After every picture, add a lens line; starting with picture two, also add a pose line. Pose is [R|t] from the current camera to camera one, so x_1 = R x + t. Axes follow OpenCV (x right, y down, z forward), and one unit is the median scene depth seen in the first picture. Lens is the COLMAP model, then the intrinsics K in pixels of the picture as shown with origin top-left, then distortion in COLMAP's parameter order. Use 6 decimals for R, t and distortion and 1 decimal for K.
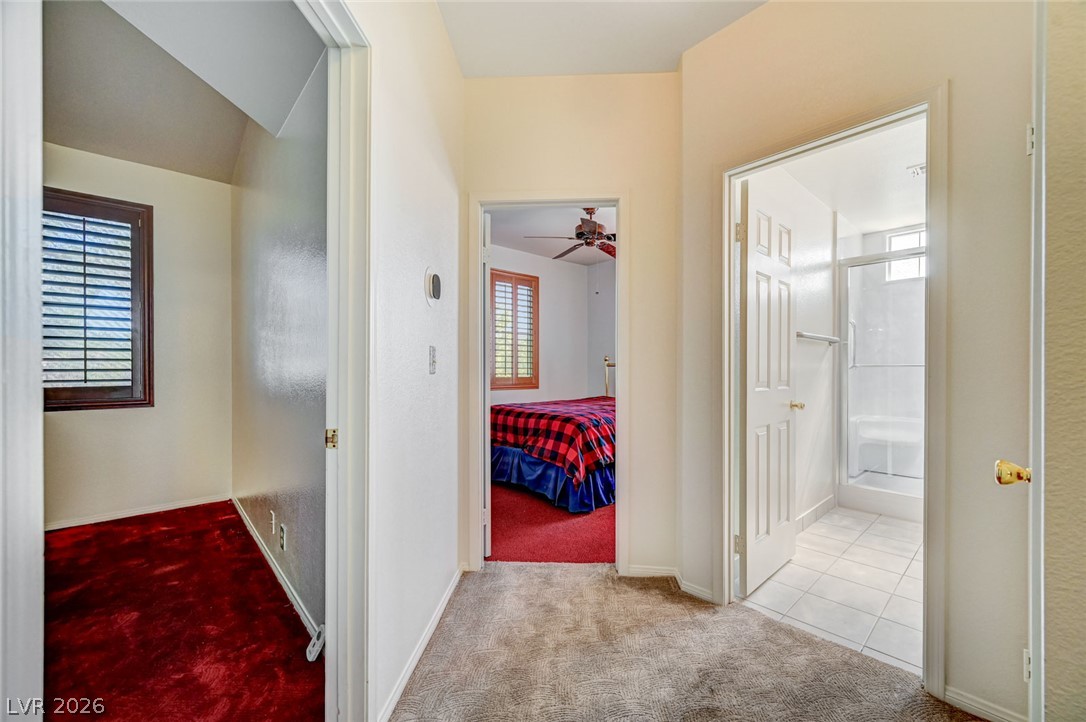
lens RADIAL K [[428.6, 0, 545.6], [0, 428.6, 367.3], [0, 0, 1]] dist [0.001464, -0.000231]
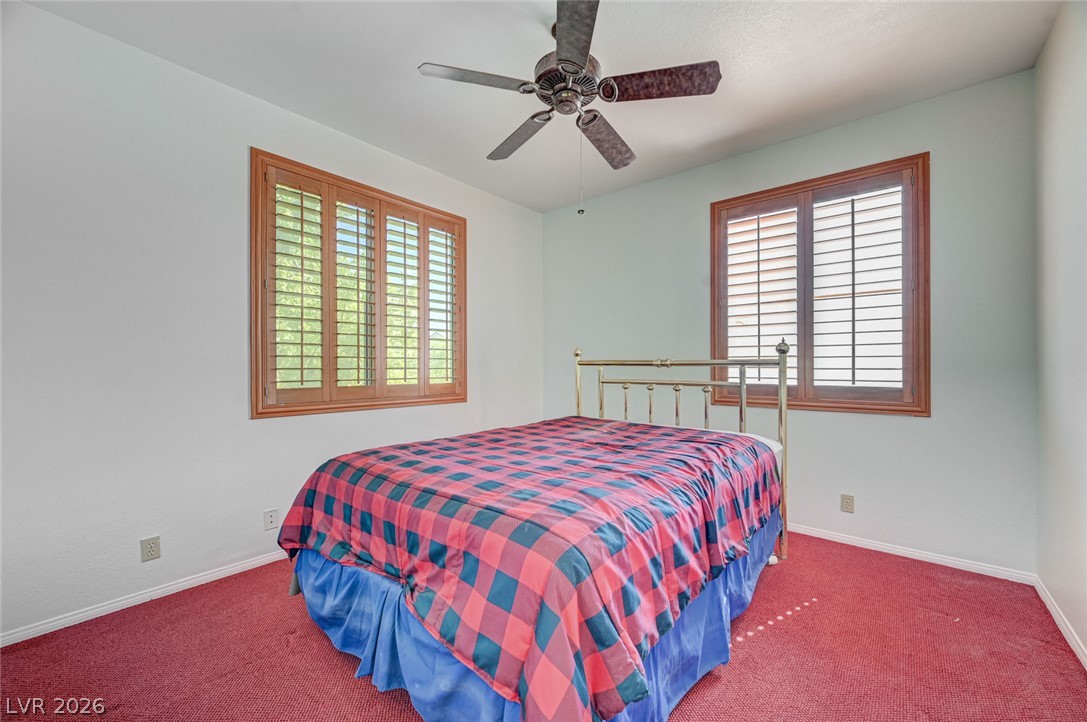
lens RADIAL K [[429.0, 0, 546.1], [0, 429.0, 367.3], [0, 0, 1]] dist [0.001464, -0.000231]
pose [[0.990235, -0.003807, 0.139358, 0.017642], [0.002634, 0.999960, 0.008601, -0.006683], [-0.139385, -0.008150, 0.990205, 0.617246]]
